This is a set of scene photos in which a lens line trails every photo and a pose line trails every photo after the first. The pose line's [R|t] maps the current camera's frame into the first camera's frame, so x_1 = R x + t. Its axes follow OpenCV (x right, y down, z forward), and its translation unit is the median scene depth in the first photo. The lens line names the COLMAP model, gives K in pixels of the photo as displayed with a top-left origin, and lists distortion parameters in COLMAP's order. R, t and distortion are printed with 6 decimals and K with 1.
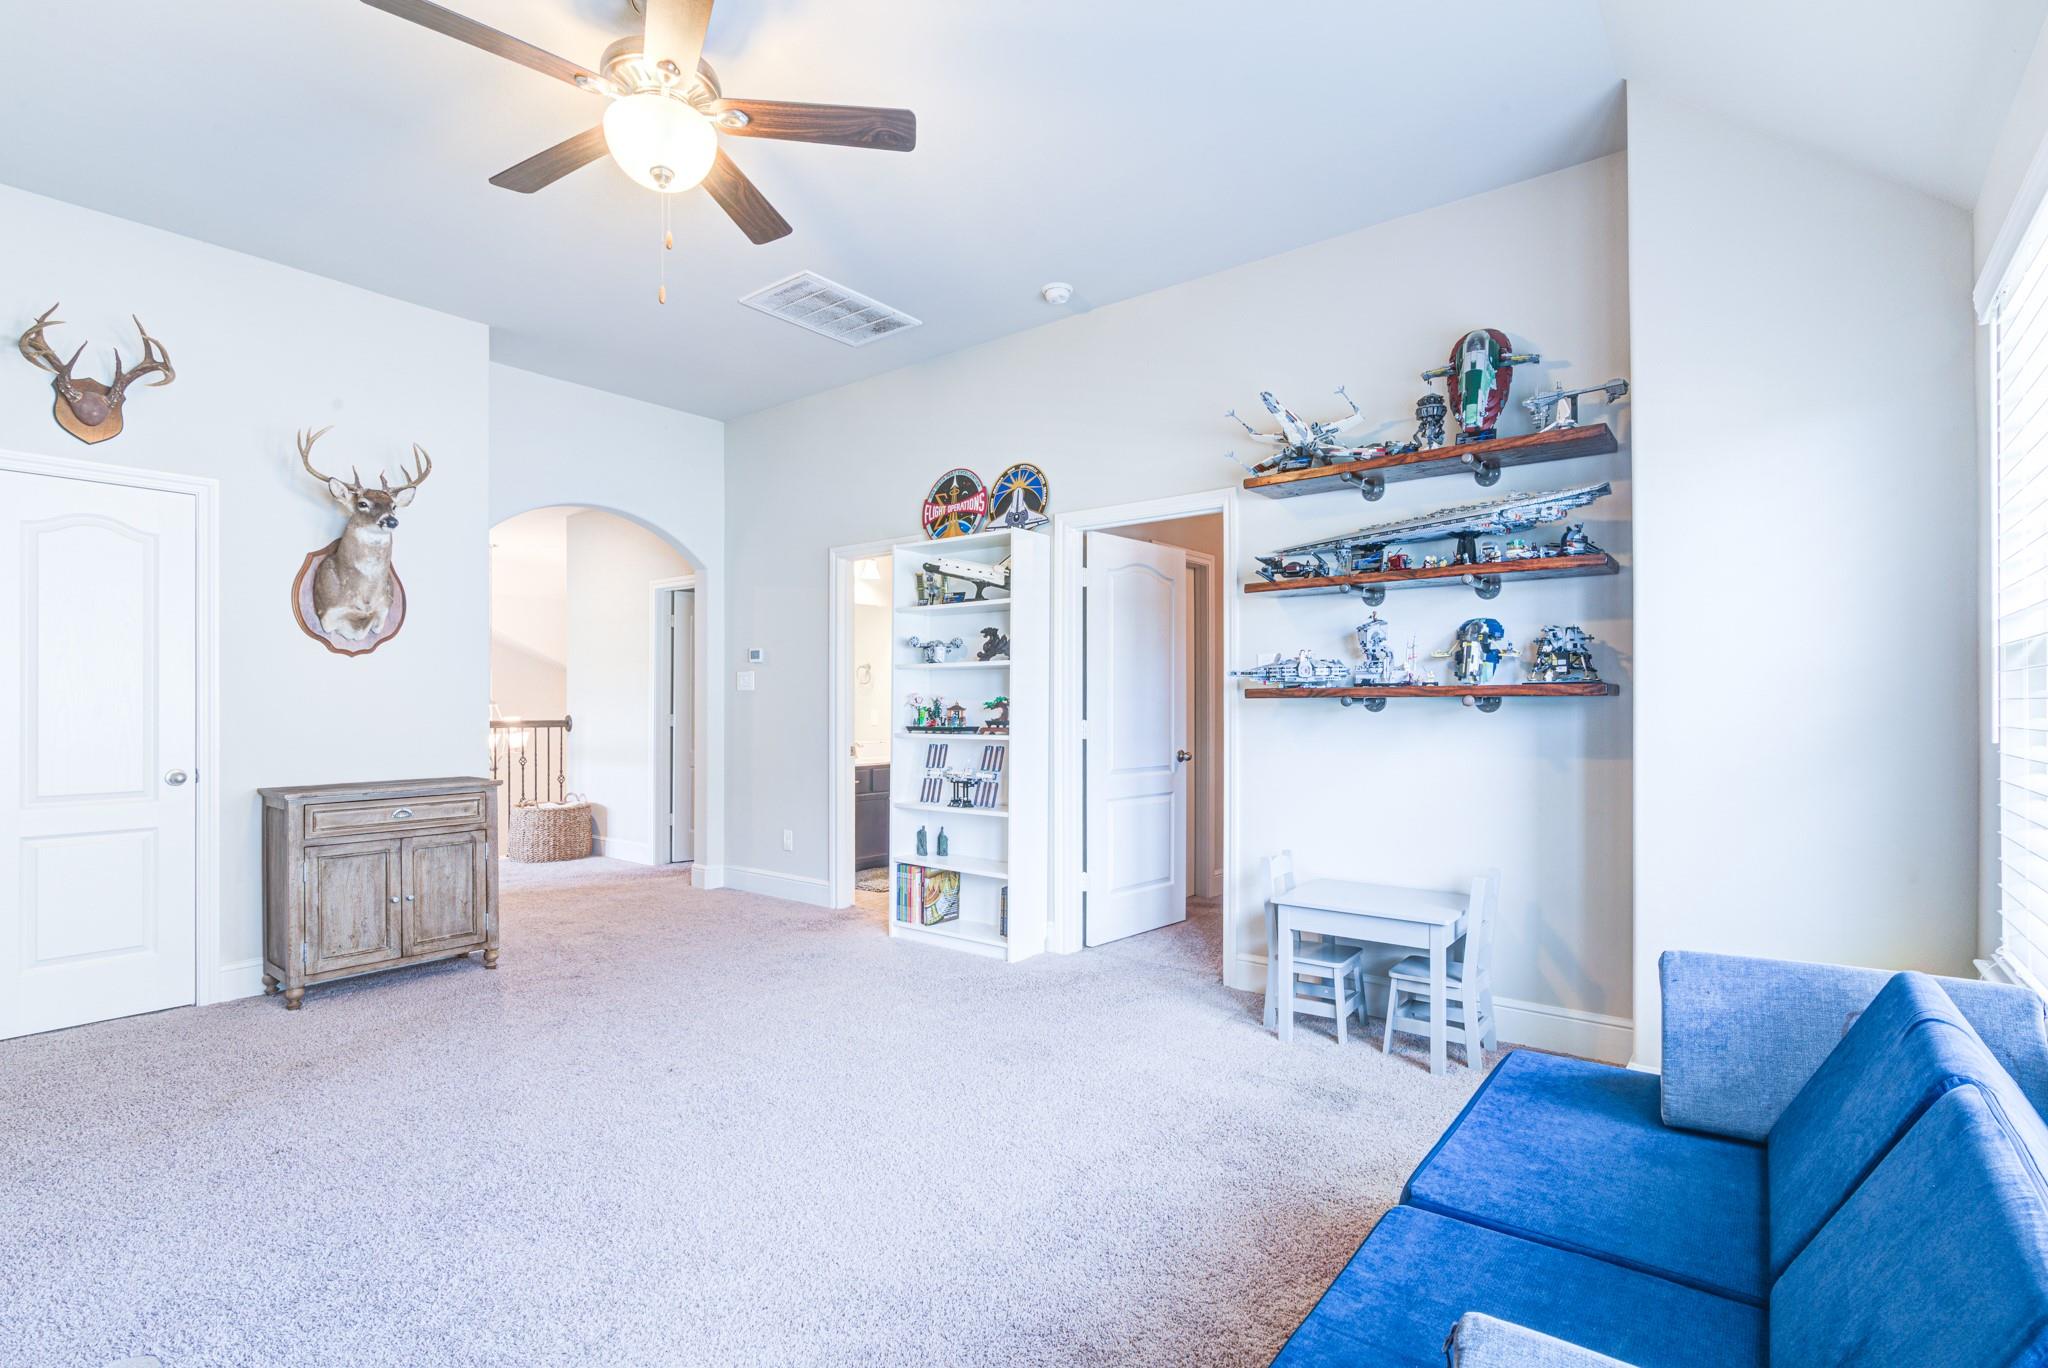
lens RADIAL K [[956.2, 0, 1021.4], [0, 956.2, 698.0], [0, 0, 1]] dist [-0.004857, 0.001536]
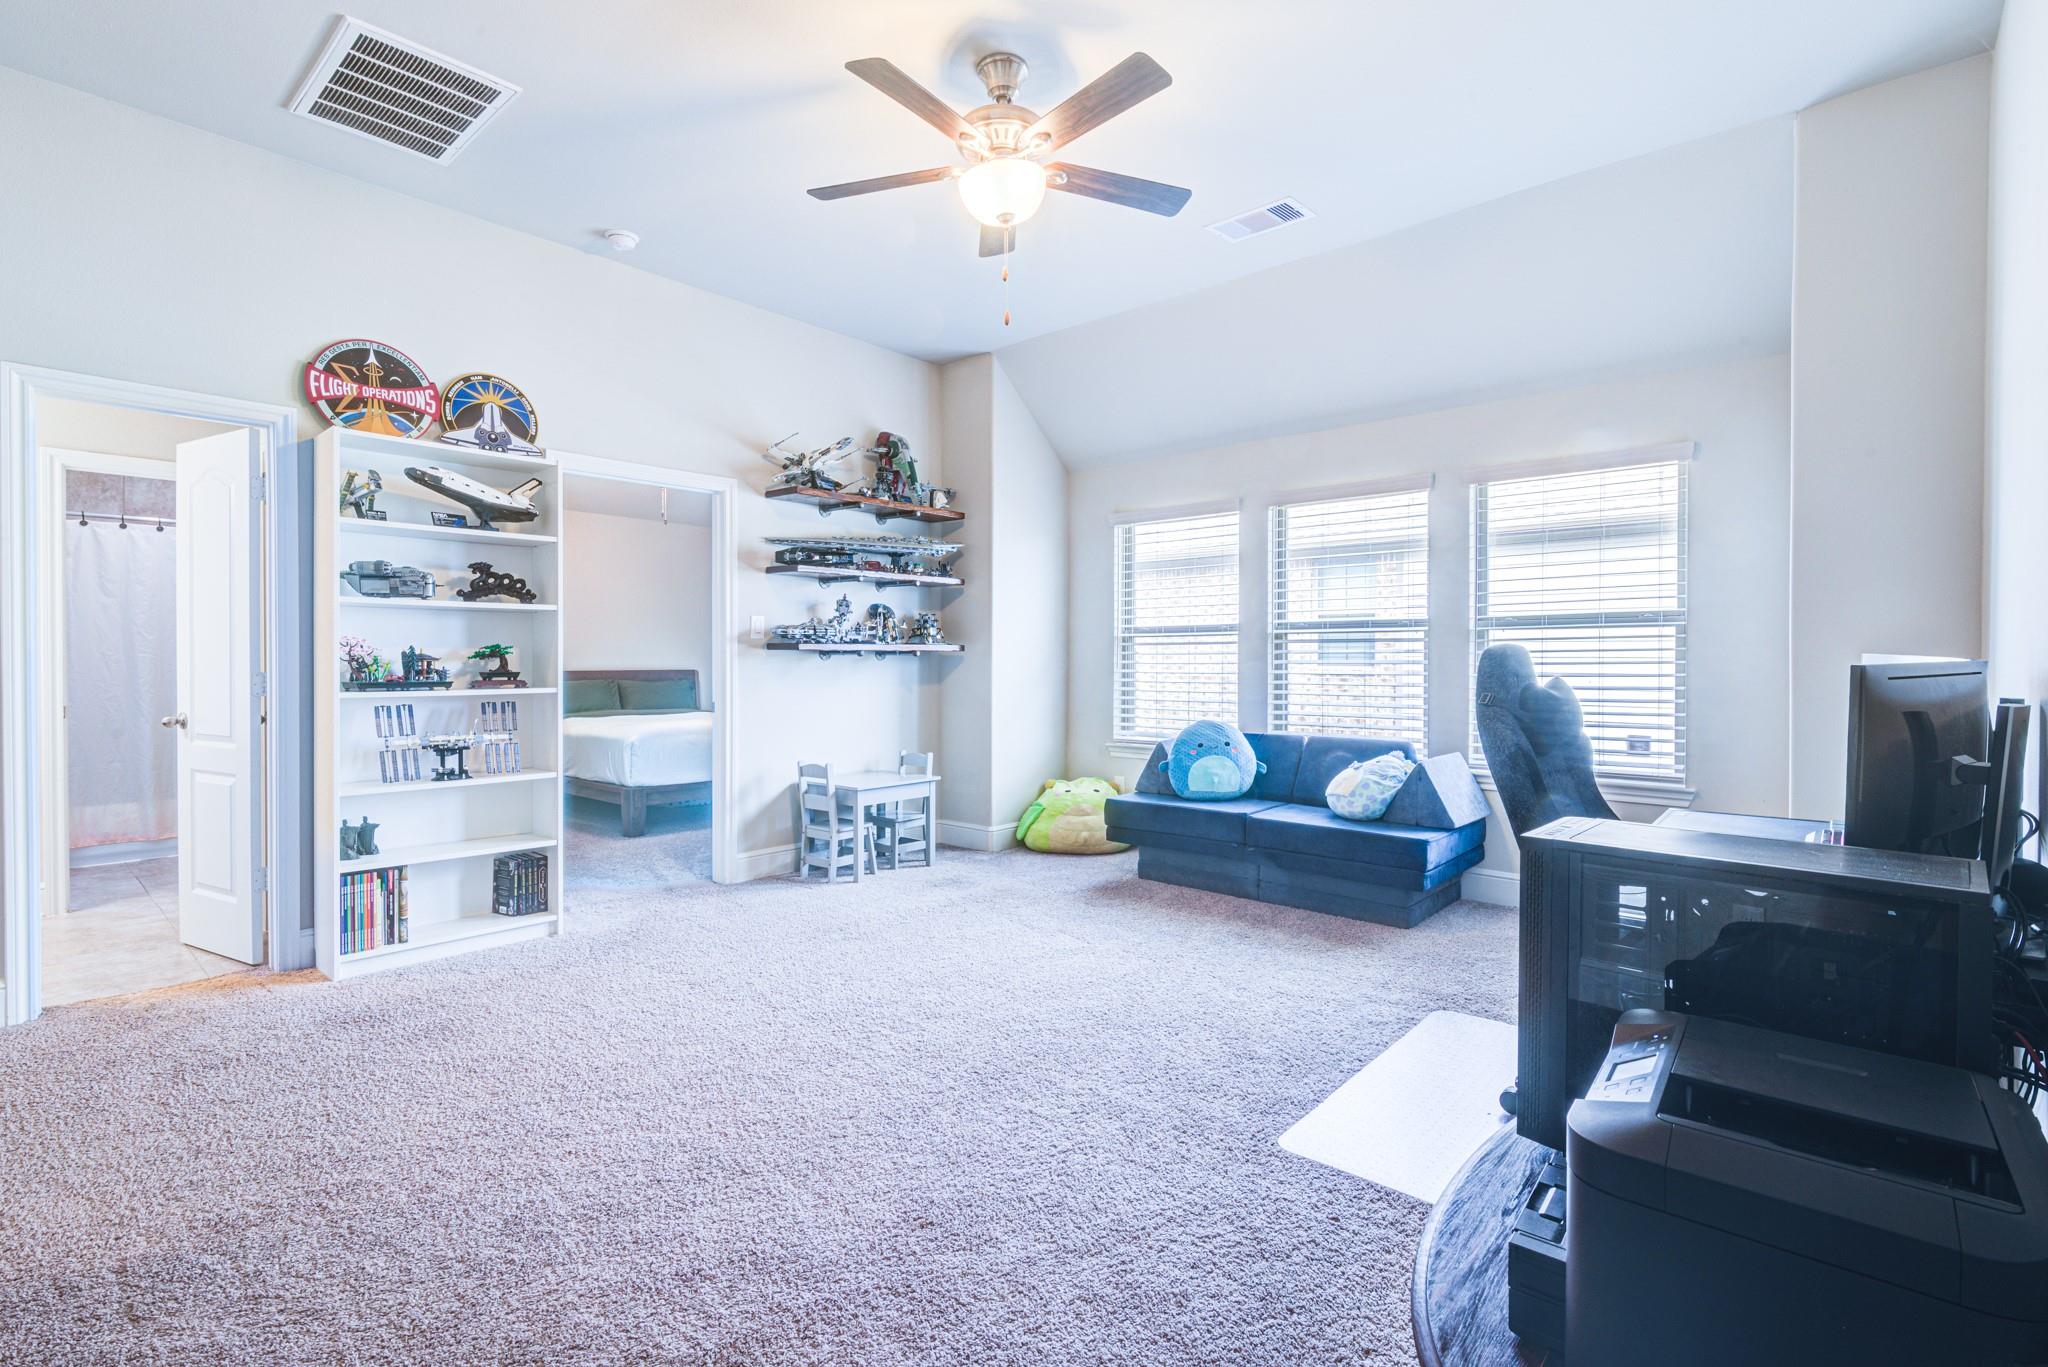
lens RADIAL K [[956.2, 0, 1020.0], [0, 956.2, 672.6], [0, 0, 1]] dist [-0.004857, 0.001536]
pose [[0.066025, -0.015774, 0.997693, -0.851772], [-0.011837, 0.999792, 0.016590, 0.004351], [-0.997748, -0.012906, 0.065824, 0.469968]]
